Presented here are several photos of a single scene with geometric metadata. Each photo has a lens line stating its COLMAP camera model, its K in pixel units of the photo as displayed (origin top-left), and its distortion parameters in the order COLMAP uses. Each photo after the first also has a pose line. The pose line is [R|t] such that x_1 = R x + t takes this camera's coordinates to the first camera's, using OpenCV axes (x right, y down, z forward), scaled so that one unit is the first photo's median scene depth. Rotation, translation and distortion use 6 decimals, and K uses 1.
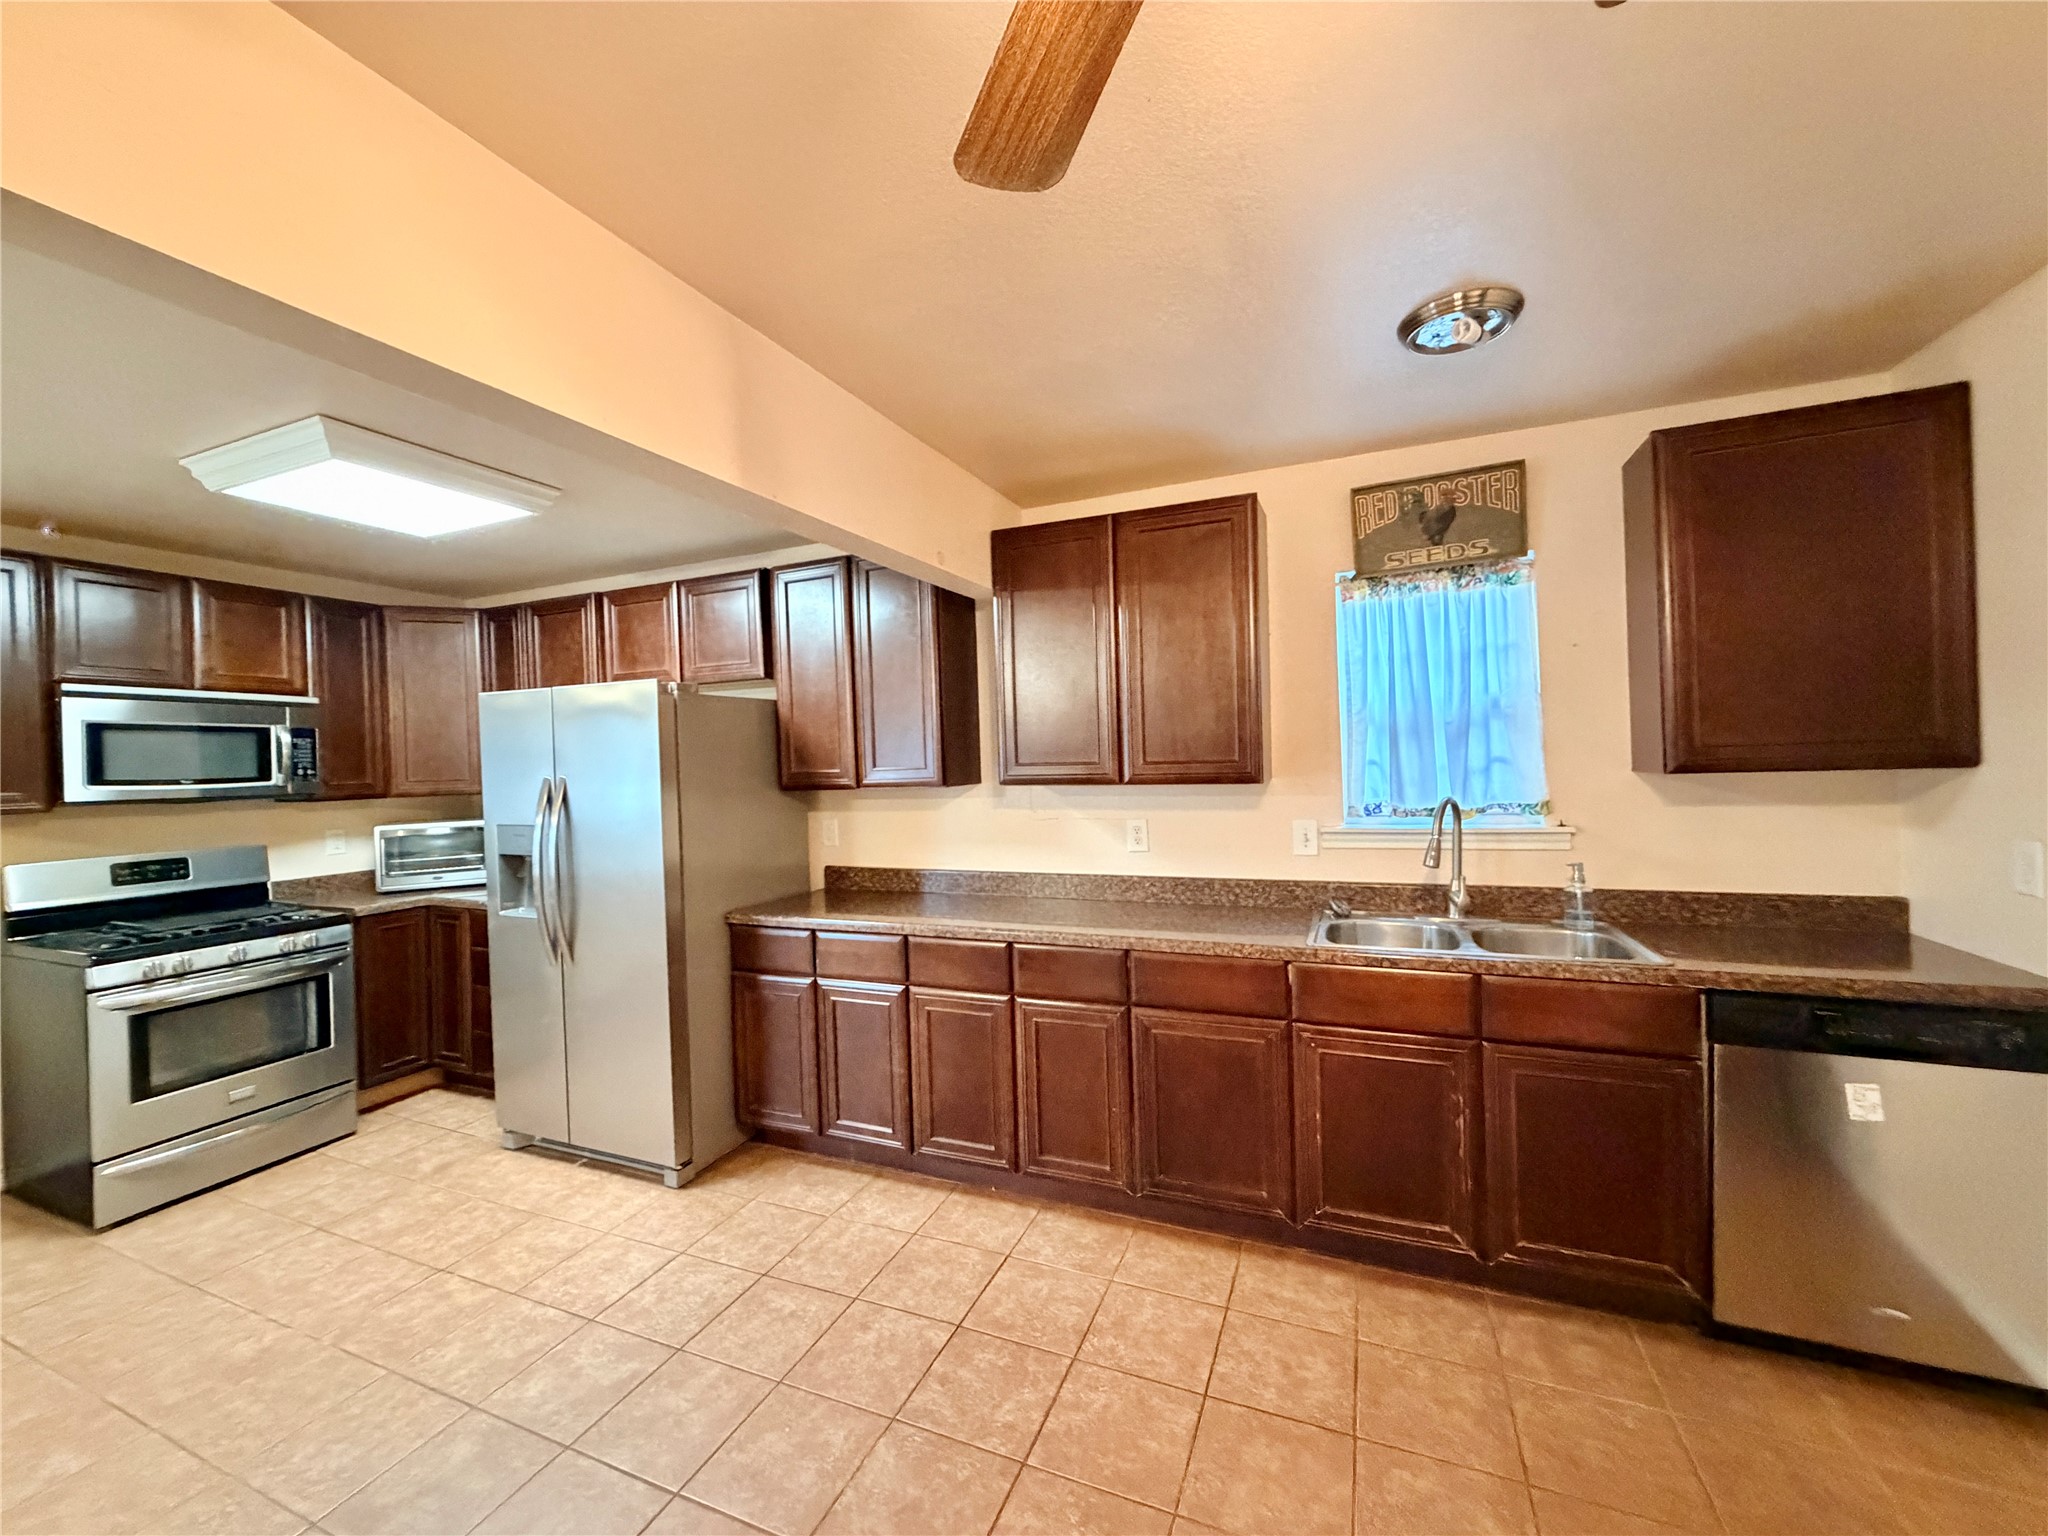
lens RADIAL K [[820.1, 0, 1013.6], [0, 820.1, 759.9], [0, 0, 1]] dist [-0.000058, -0.000048]
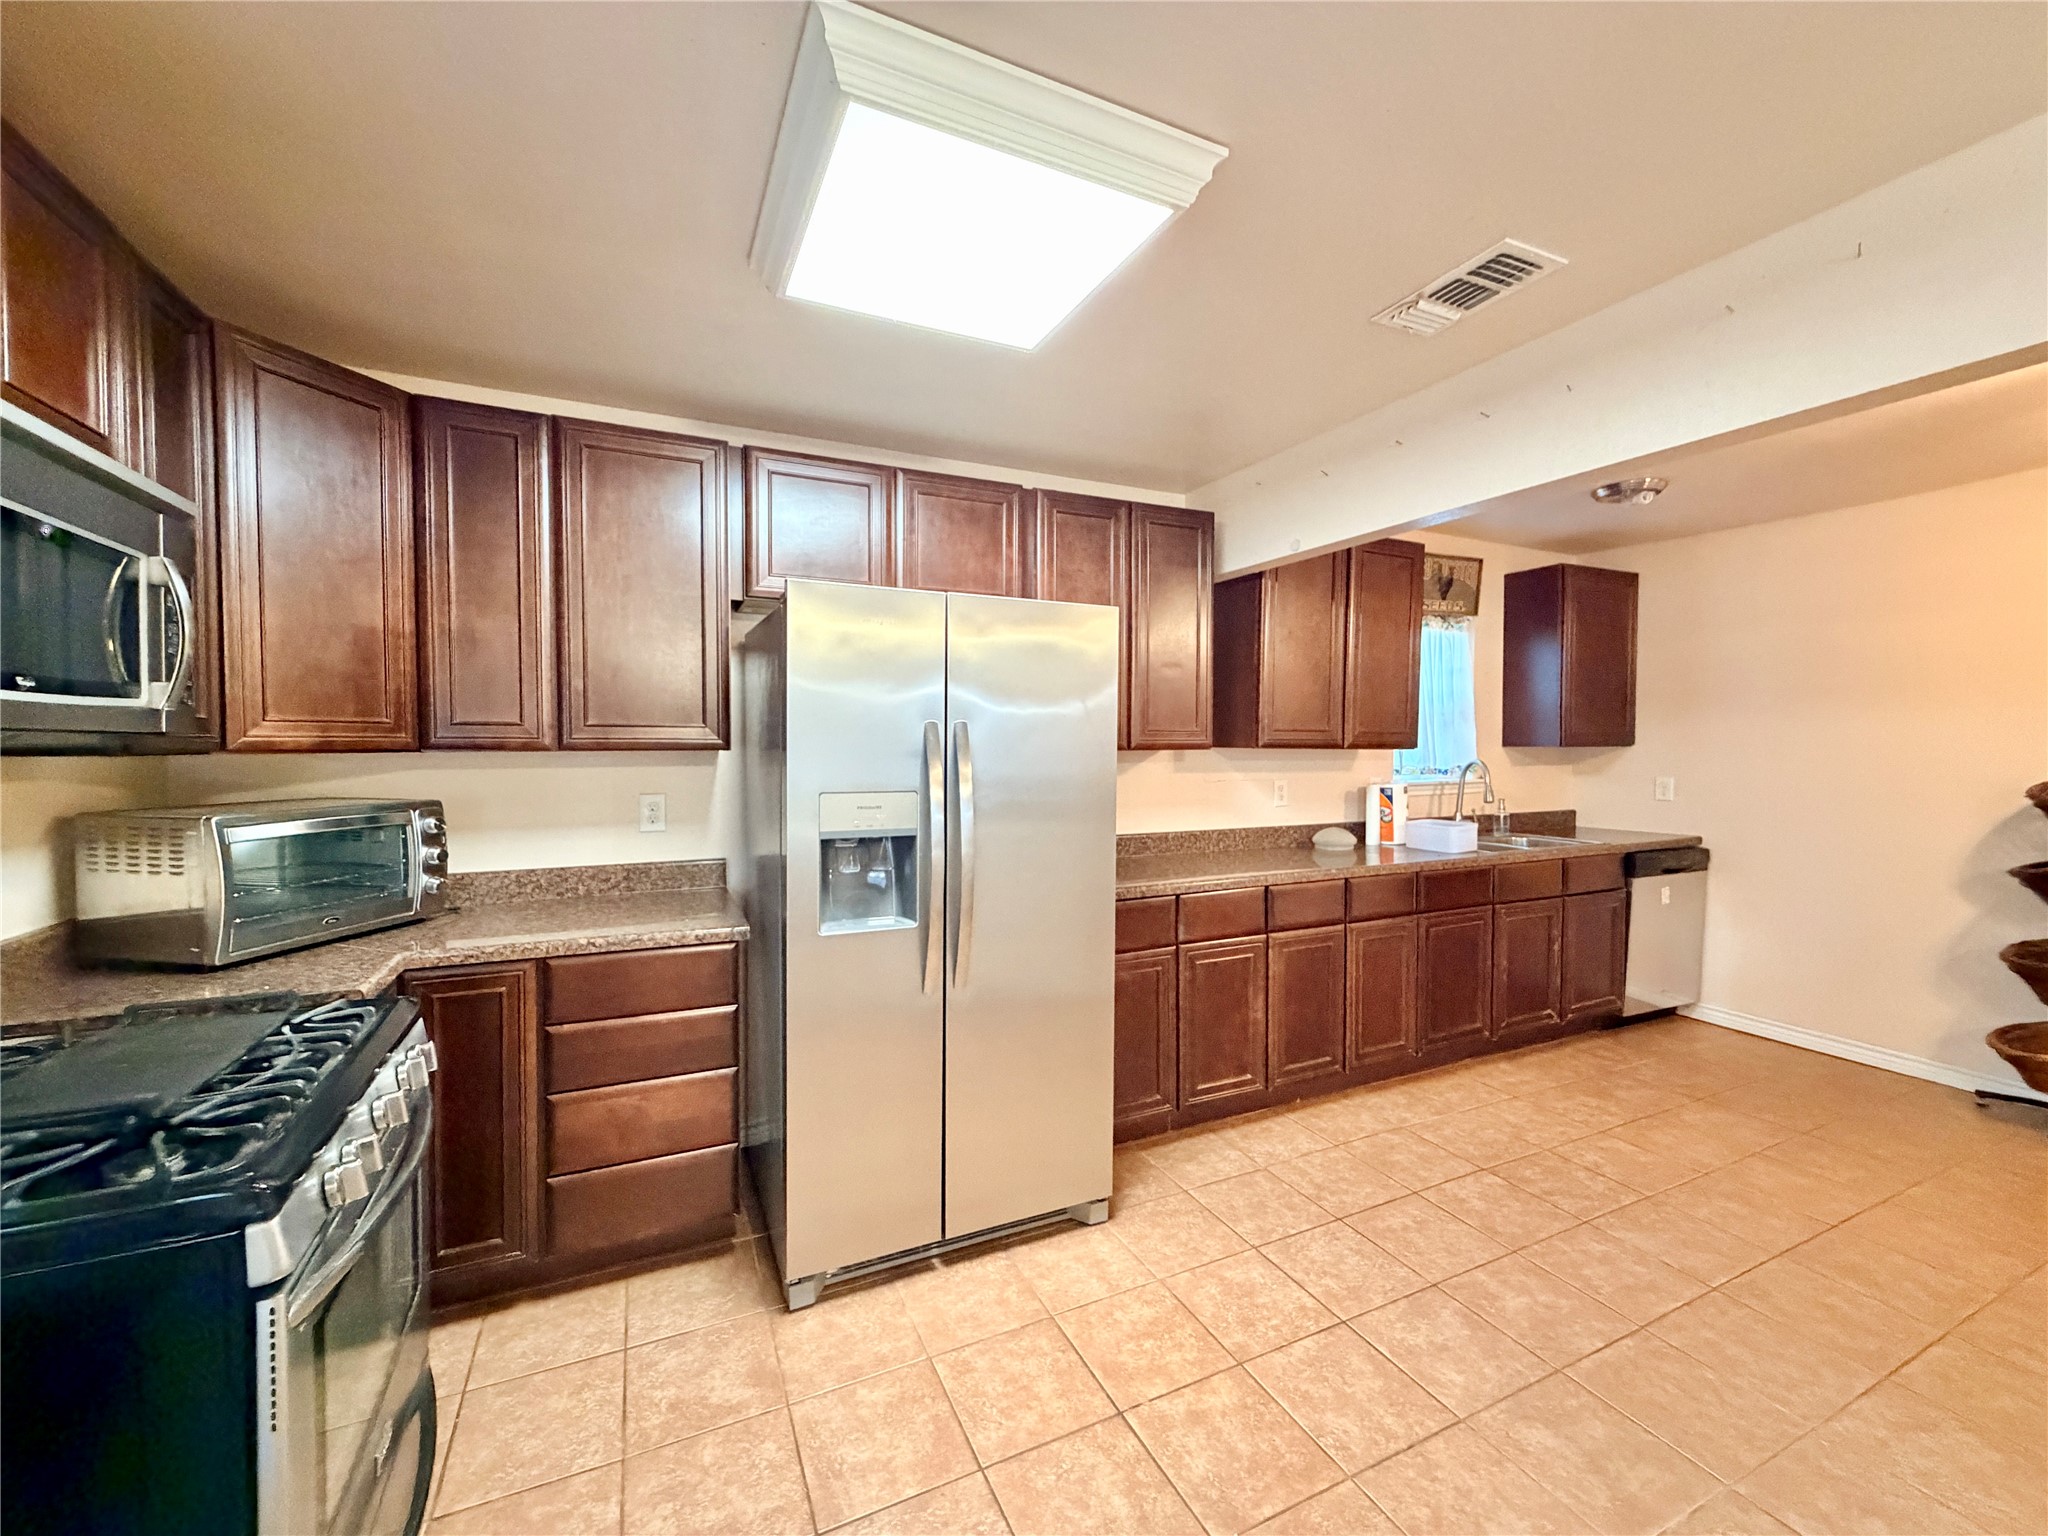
lens RADIAL K [[820.1, 0, 1013.6], [0, 820.1, 759.9], [0, 0, 1]] dist [-0.000058, -0.000048]
pose [[0.668687, 0.014556, 0.743401, -1.166815], [-0.016715, 0.999850, -0.004542, 0.062908], [-0.743356, -0.009389, 0.668830, 0.548164]]
